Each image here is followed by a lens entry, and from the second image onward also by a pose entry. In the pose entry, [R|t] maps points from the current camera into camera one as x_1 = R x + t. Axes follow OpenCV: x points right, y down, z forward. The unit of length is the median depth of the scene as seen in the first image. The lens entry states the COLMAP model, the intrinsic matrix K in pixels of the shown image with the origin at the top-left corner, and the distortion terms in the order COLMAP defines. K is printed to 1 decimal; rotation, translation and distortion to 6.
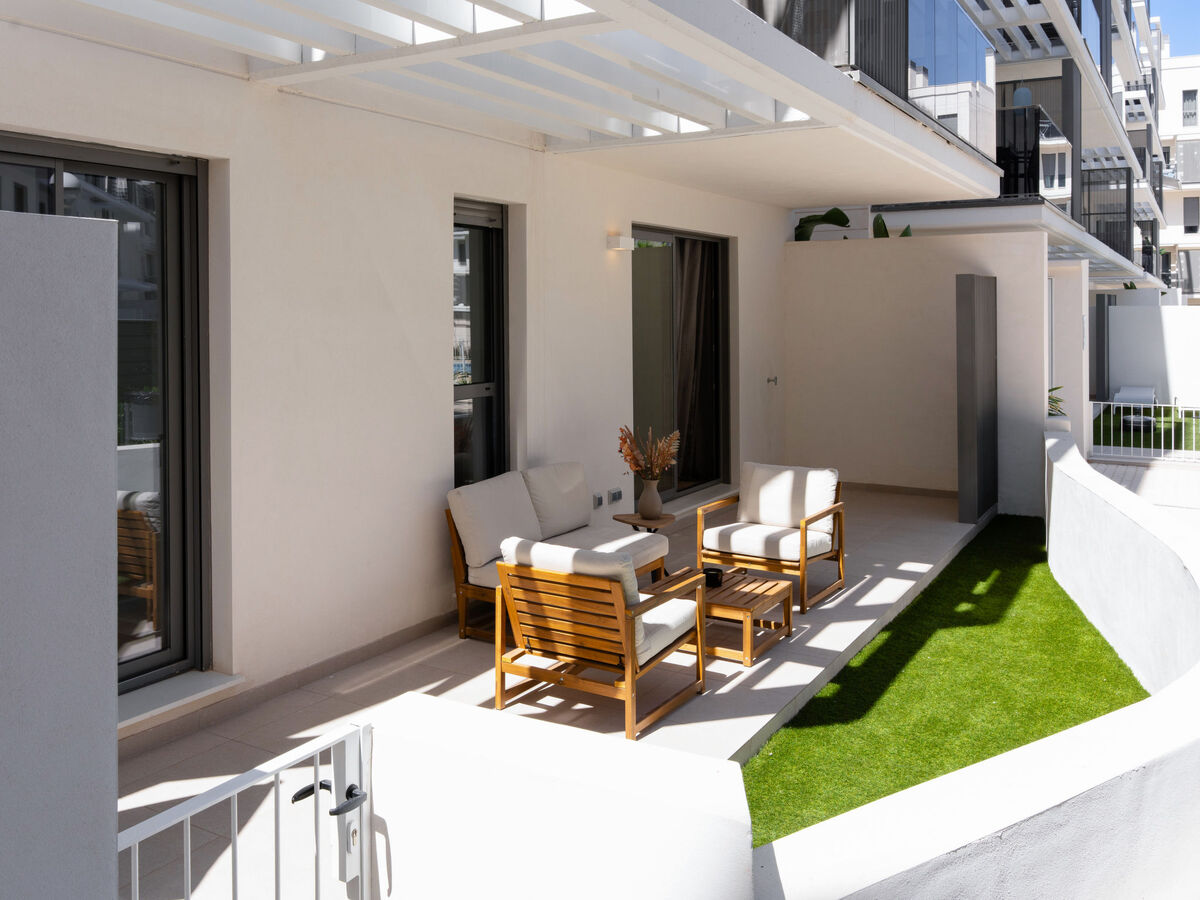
lens RADIAL K [[1005.2, 0, 582.2], [0, 1005.2, 495.3], [0, 0, 1]] dist [-0.004089, 0.002175]
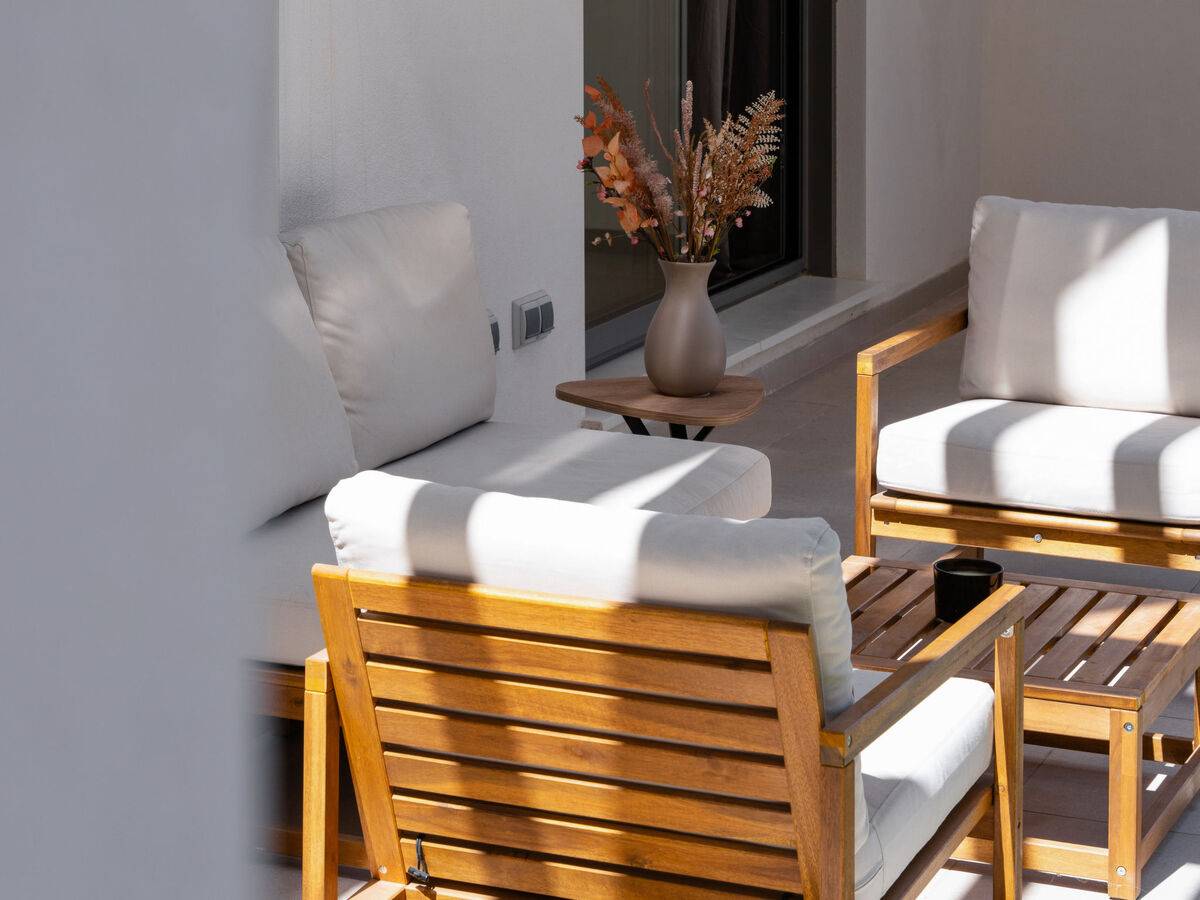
lens RADIAL K [[2978.7, 0, 600.0], [0, 2978.7, 450.0], [0, 0, 1]] dist [0.093005, 0.271003]
pose [[0.989247, -0.023782, 0.144305, -0.104309], [0.017843, 0.998945, 0.042311, 0.003105], [-0.145159, -0.039282, 0.988628, 0.180423]]
